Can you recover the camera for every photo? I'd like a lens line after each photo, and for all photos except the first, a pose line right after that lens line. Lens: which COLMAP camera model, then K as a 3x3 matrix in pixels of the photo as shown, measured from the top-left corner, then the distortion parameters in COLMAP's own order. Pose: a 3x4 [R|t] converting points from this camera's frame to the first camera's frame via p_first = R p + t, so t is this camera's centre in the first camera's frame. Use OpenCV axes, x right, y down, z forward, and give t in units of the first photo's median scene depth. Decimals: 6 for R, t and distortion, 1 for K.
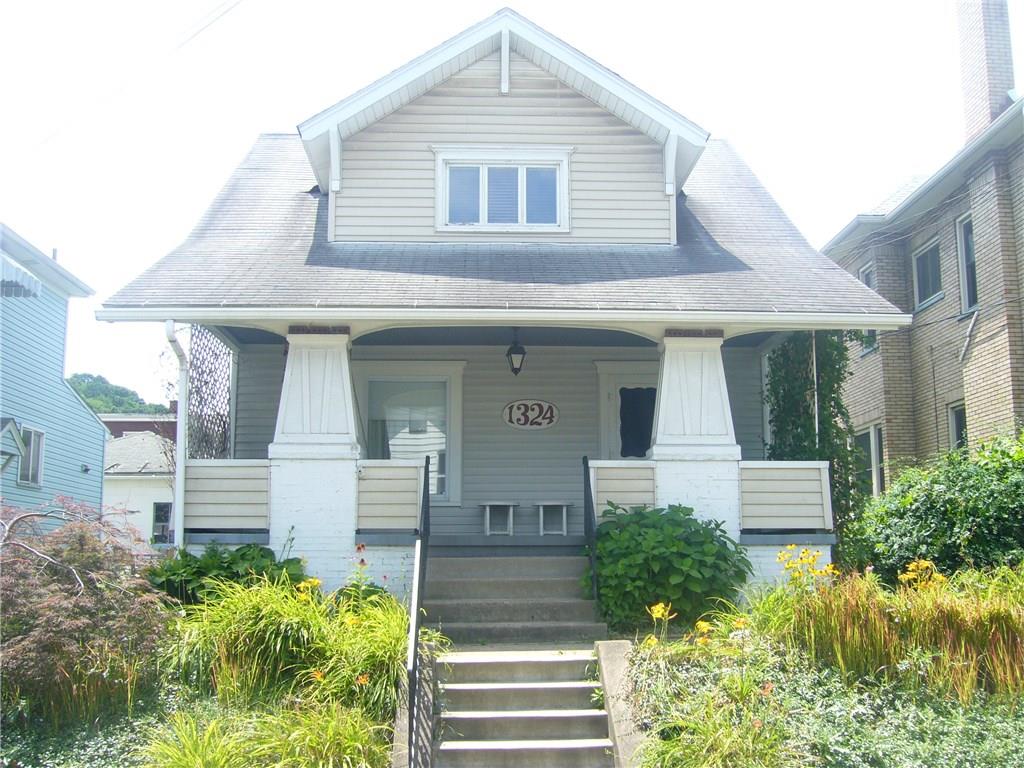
lens RADIAL K [[1077.2, 0, 512.6], [0, 1077.2, 409.7], [0, 0, 1]] dist [-0.066568, 0.016403]
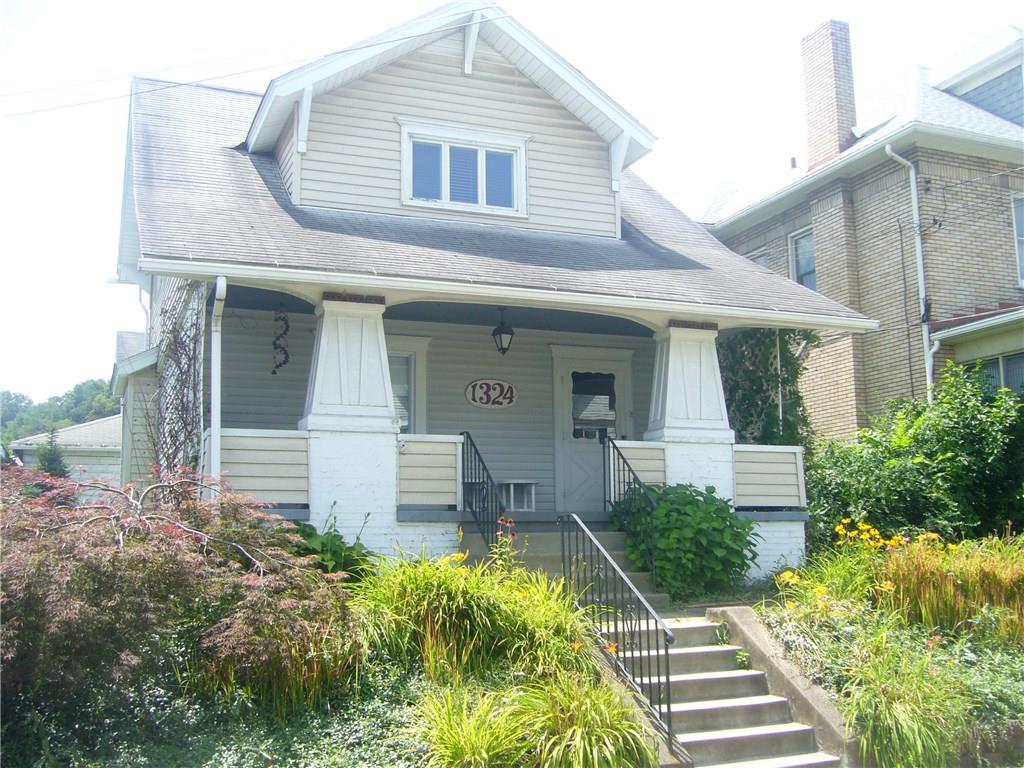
lens RADIAL K [[1084.8, 0, 512.0], [0, 1084.8, 384.0], [0, 0, 1]] dist [-0.067768, 0.017514]
pose [[0.942006, 0.042243, 0.332927, -0.299803], [-0.039443, 0.999107, -0.015168, 0.009740], [-0.333270, 0.001157, 0.942831, 0.029975]]
